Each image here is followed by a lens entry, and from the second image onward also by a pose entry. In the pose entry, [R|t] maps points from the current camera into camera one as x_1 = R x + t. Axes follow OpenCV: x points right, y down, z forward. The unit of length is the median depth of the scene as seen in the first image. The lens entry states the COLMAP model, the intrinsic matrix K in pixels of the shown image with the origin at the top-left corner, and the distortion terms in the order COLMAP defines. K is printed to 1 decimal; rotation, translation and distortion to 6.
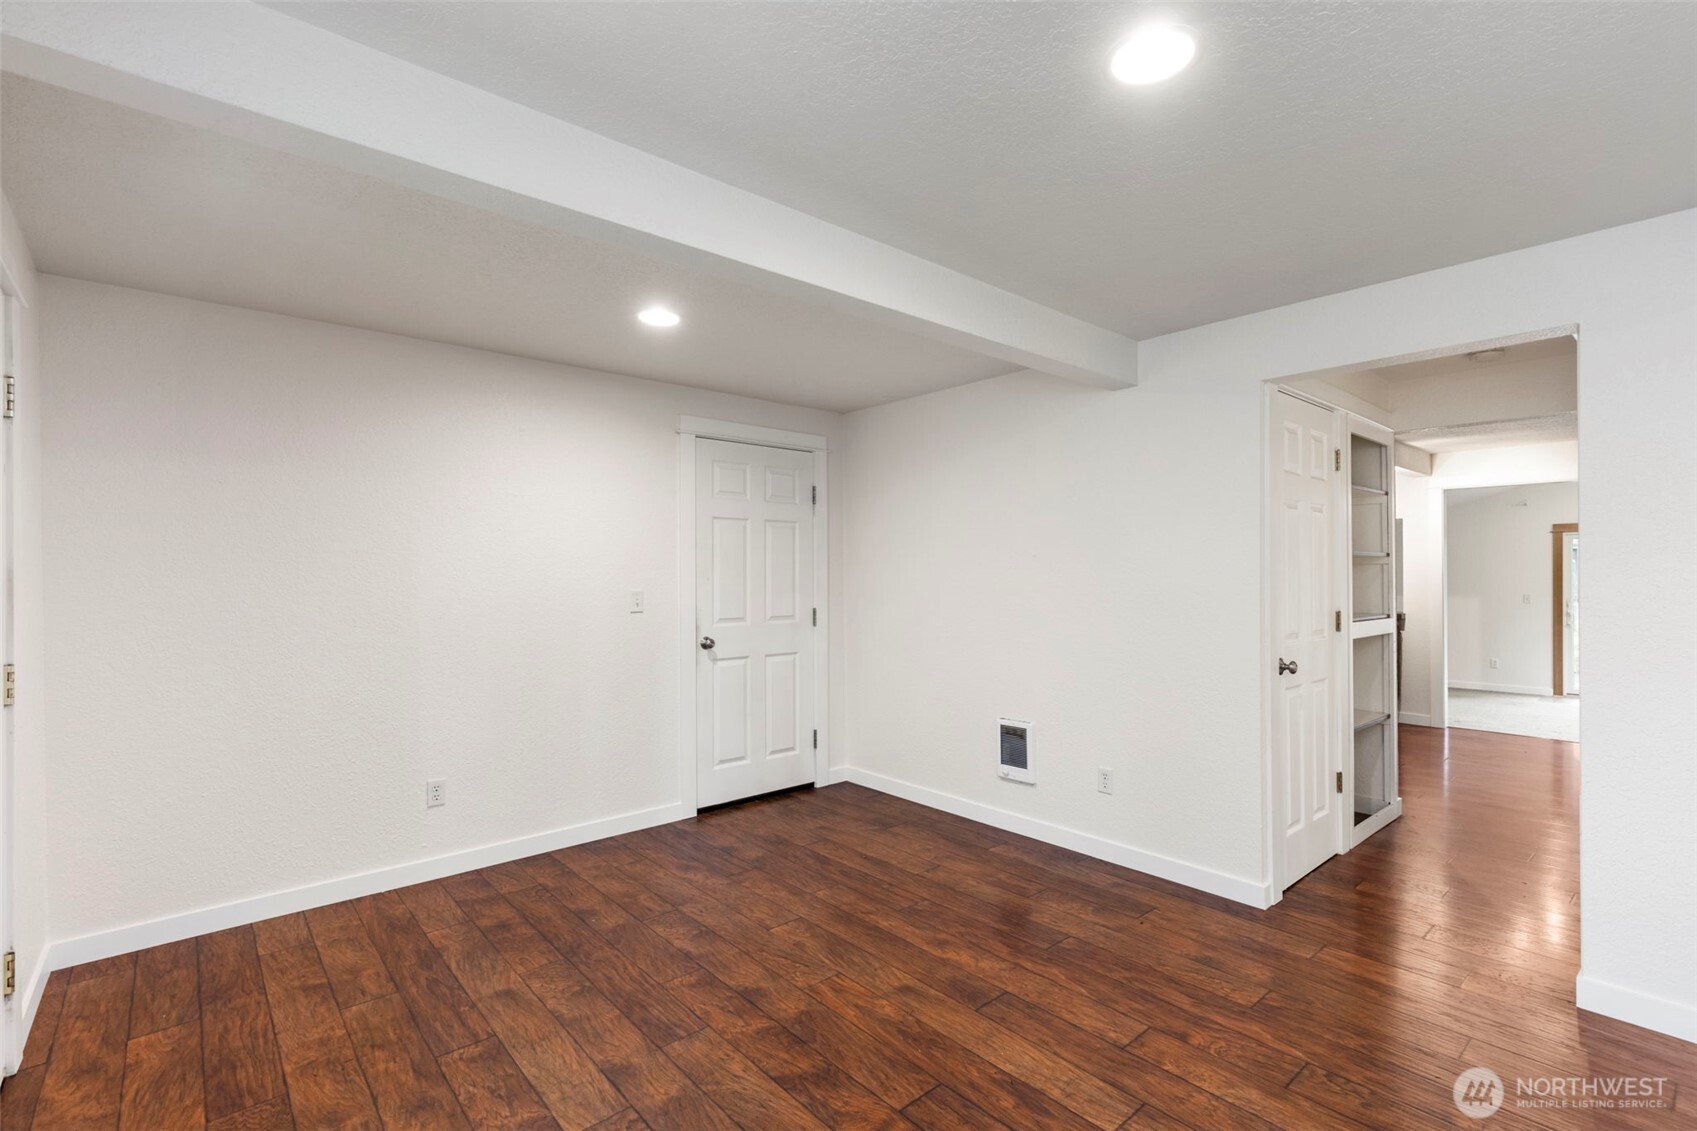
lens RADIAL K [[774.2, 0, 852.1], [0, 774.2, 567.6], [0, 0, 1]] dist [0.003728, 0.000281]
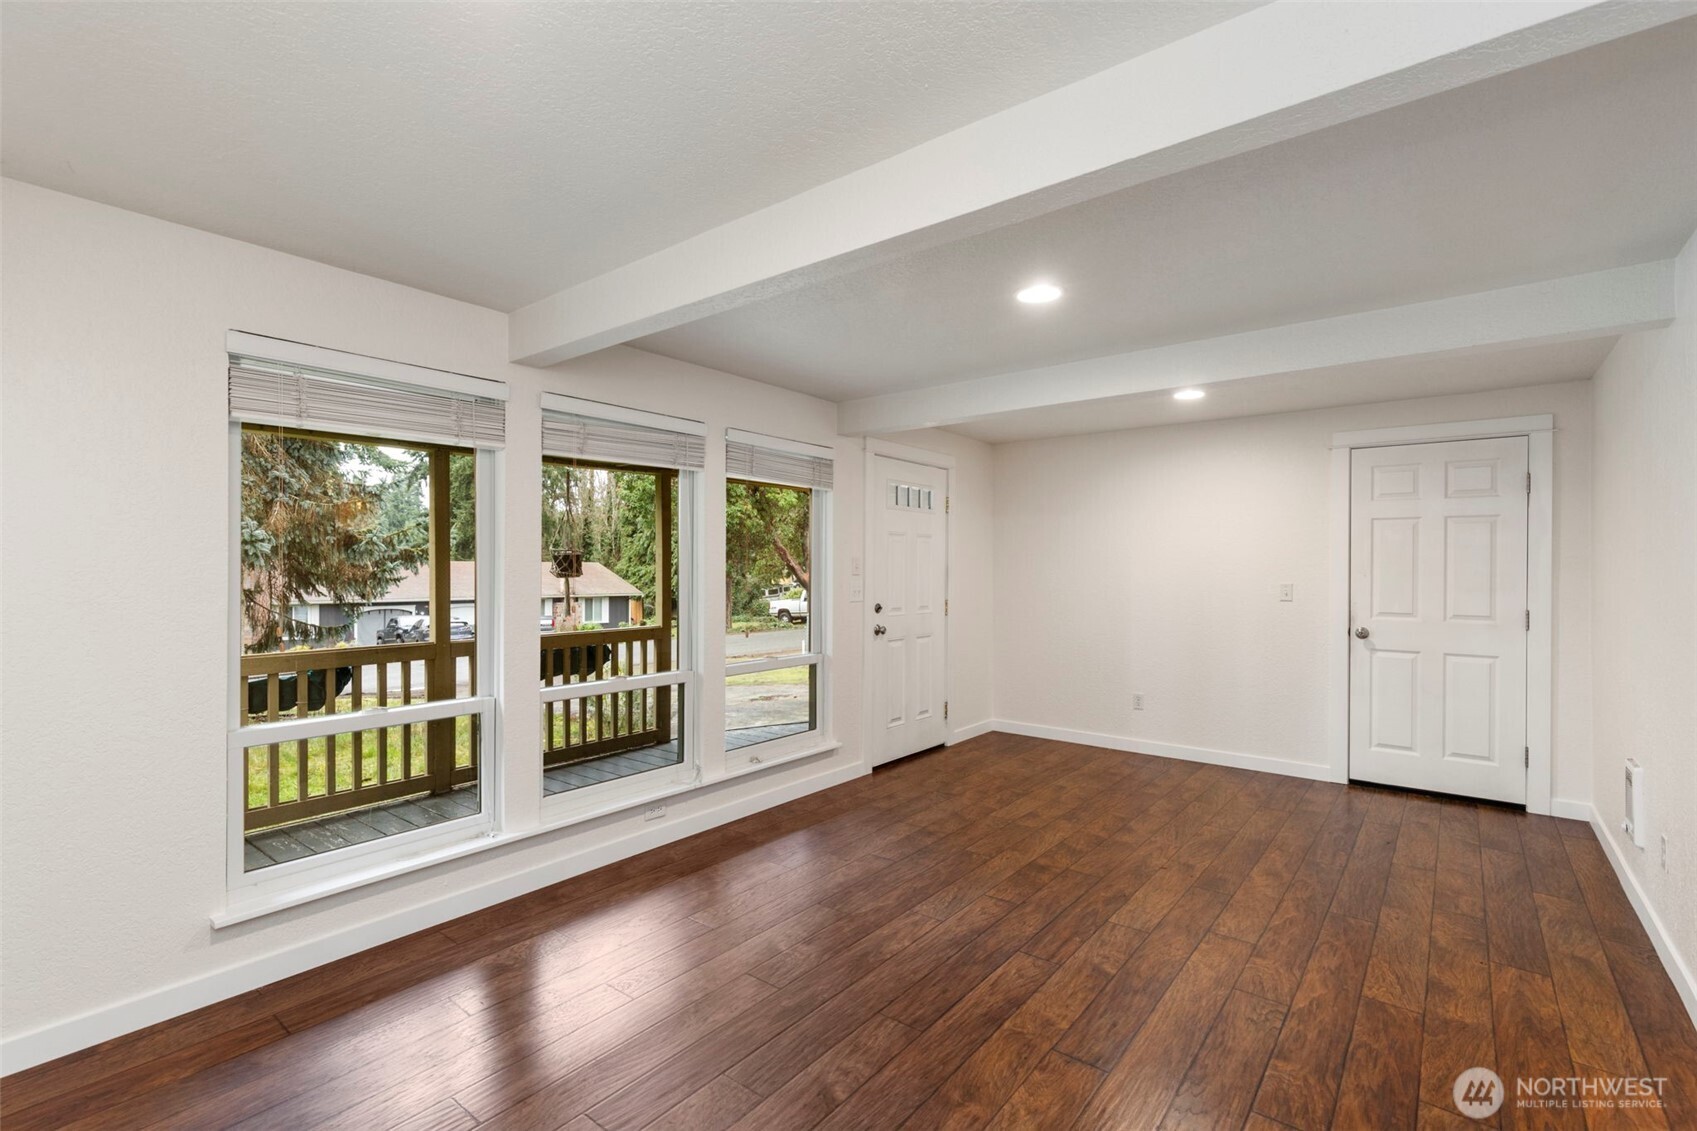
lens RADIAL K [[774.2, 0, 852.1], [0, 774.2, 567.6], [0, 0, 1]] dist [0.003728, 0.000281]
pose [[0.182065, 0.007757, -0.983256, 1.110717], [0.000969, 0.999967, 0.008068, -0.008287], [0.983286, -0.002422, 0.182052, 0.117788]]
